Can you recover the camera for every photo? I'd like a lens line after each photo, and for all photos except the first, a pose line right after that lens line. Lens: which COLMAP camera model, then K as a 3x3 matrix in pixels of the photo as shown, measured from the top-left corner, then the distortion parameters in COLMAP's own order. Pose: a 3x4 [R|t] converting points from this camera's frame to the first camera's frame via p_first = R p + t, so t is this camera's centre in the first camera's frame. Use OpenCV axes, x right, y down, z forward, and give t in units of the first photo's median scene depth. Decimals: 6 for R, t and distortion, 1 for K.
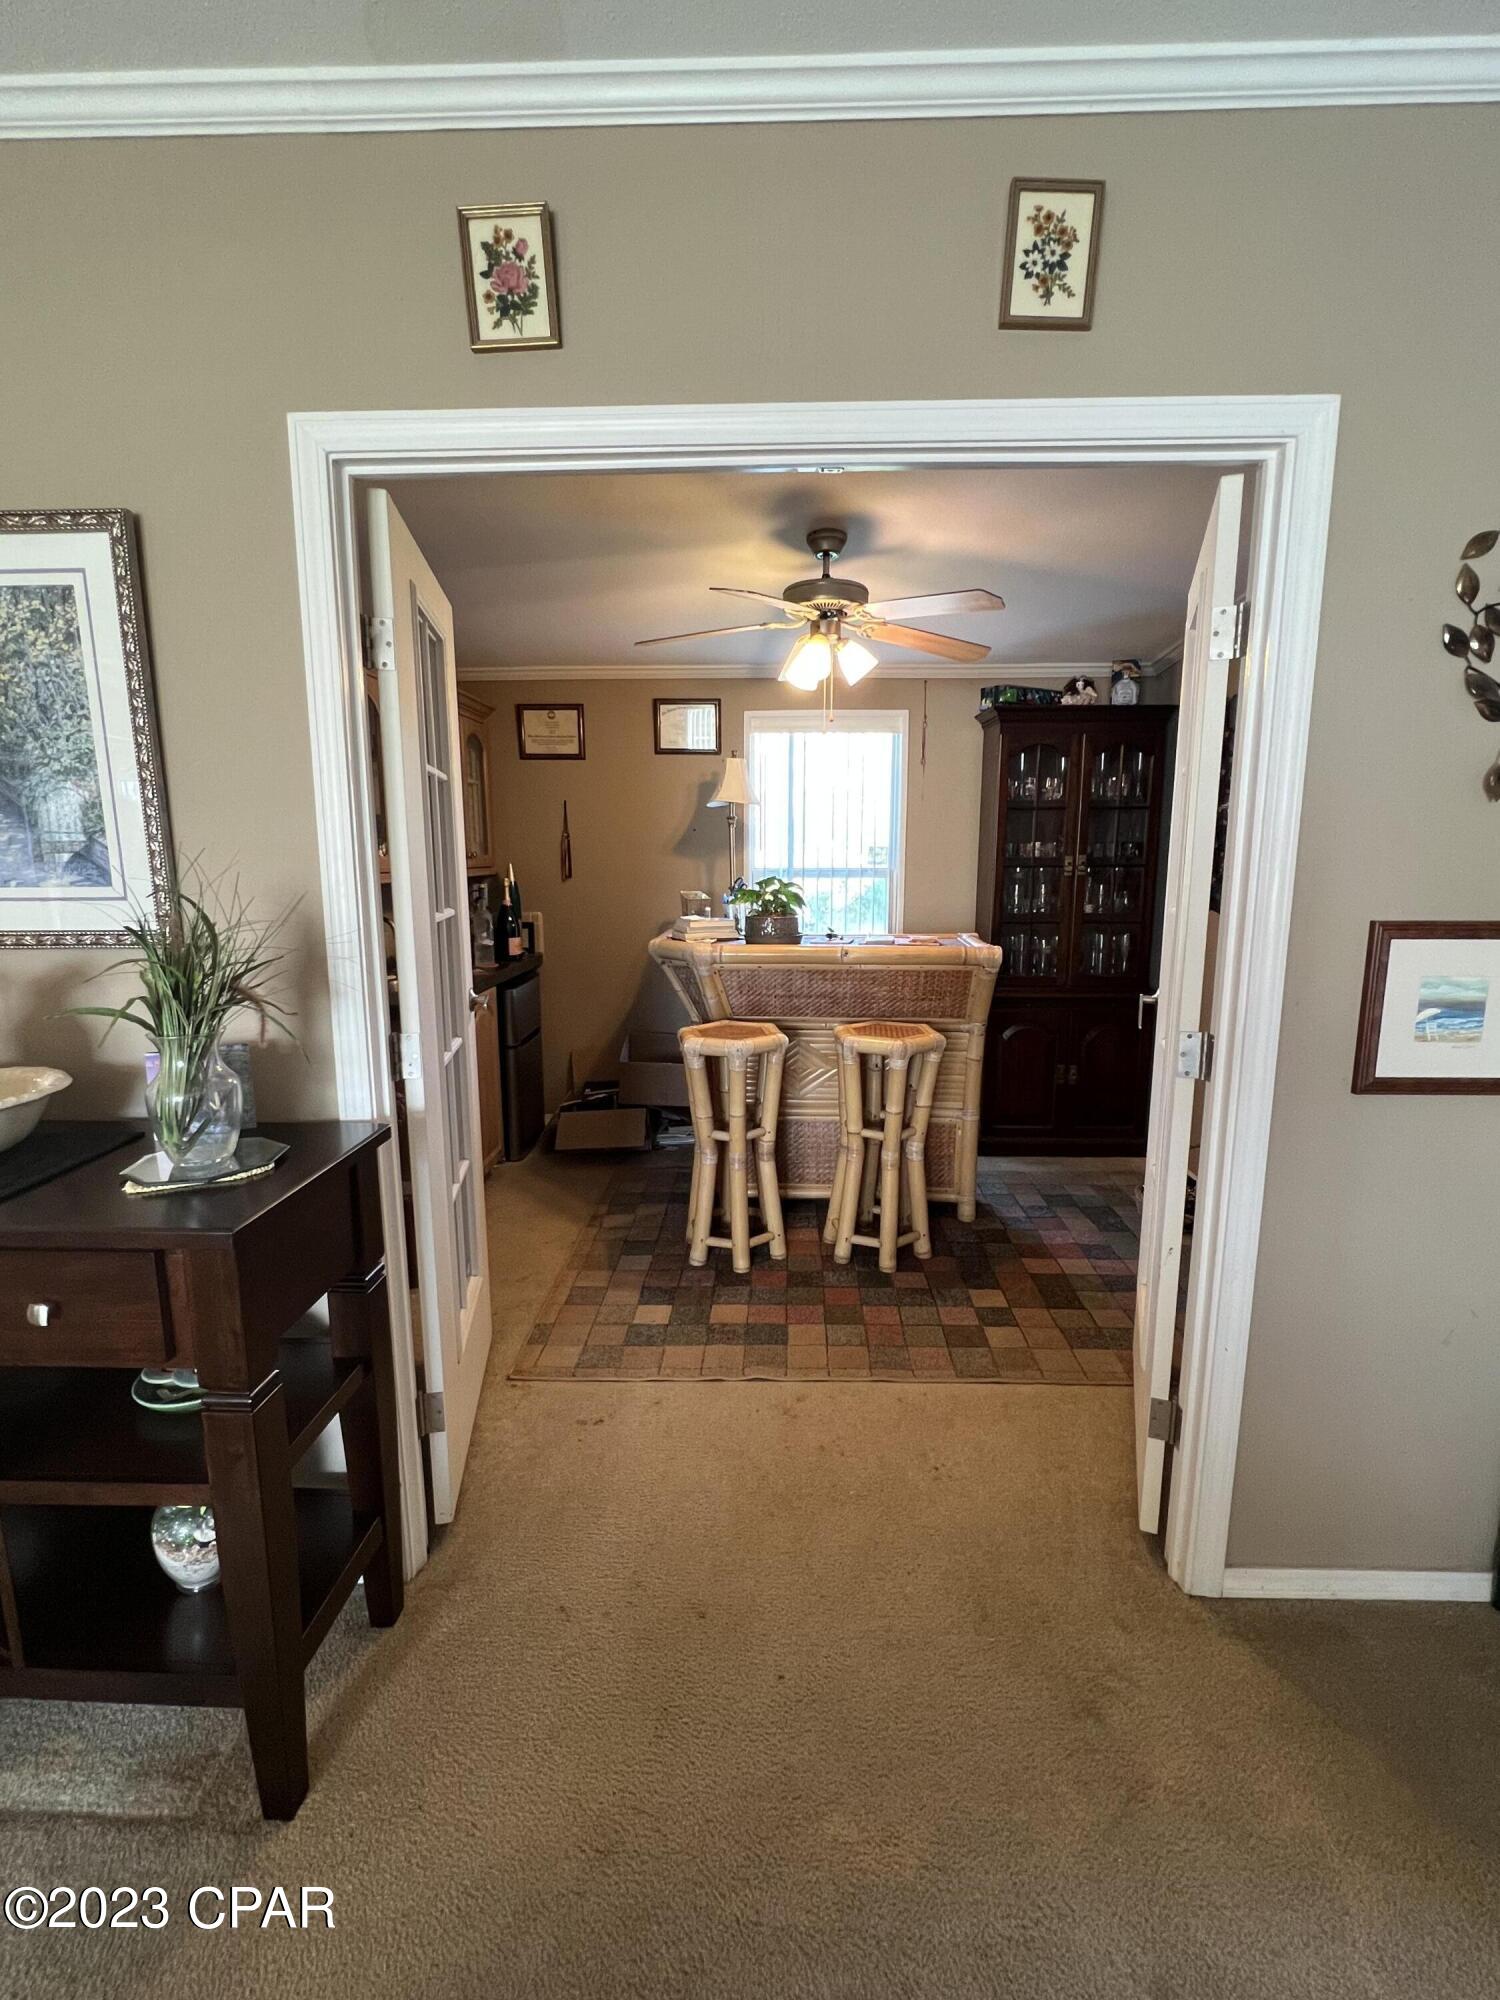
lens RADIAL K [[873.4, 0, 746.7], [0, 873.4, 1001.3], [0, 0, 1]] dist [-0.012021, -0.000034]
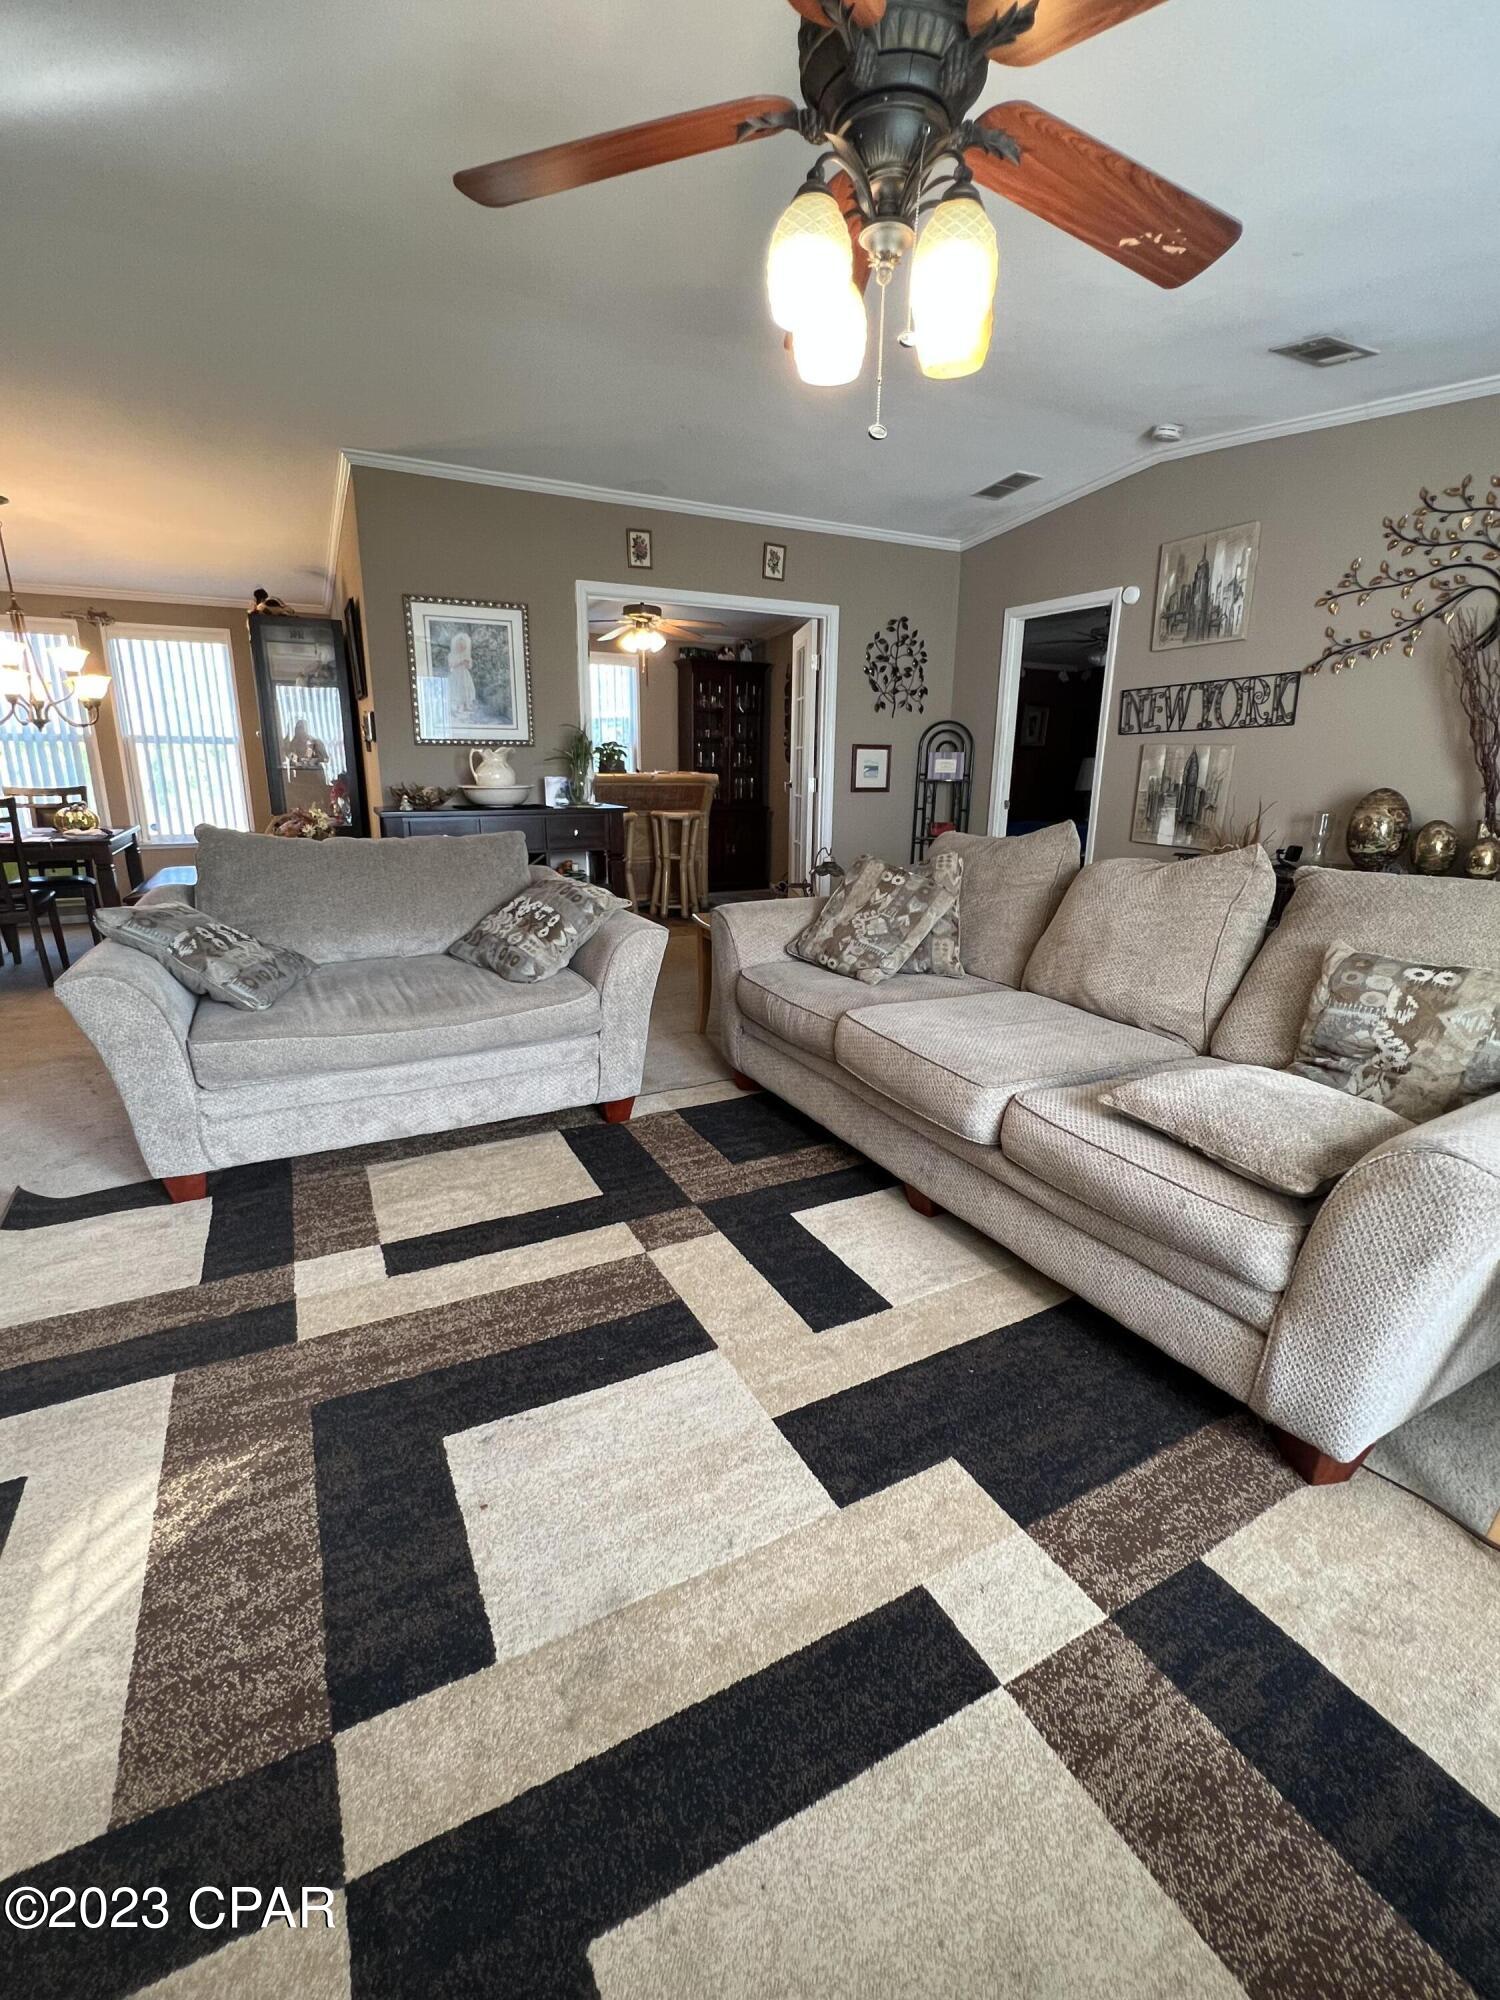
lens RADIAL K [[873.4, 0, 744.8], [0, 873.4, 985.8], [0, 0, 1]] dist [-0.012021, -0.000034]
pose [[0.876054, -0.110271, 0.469436, -1.584946], [0.069831, 0.992252, 0.102763, 0.526798], [-0.477131, -0.057245, 0.876966, -2.159807]]
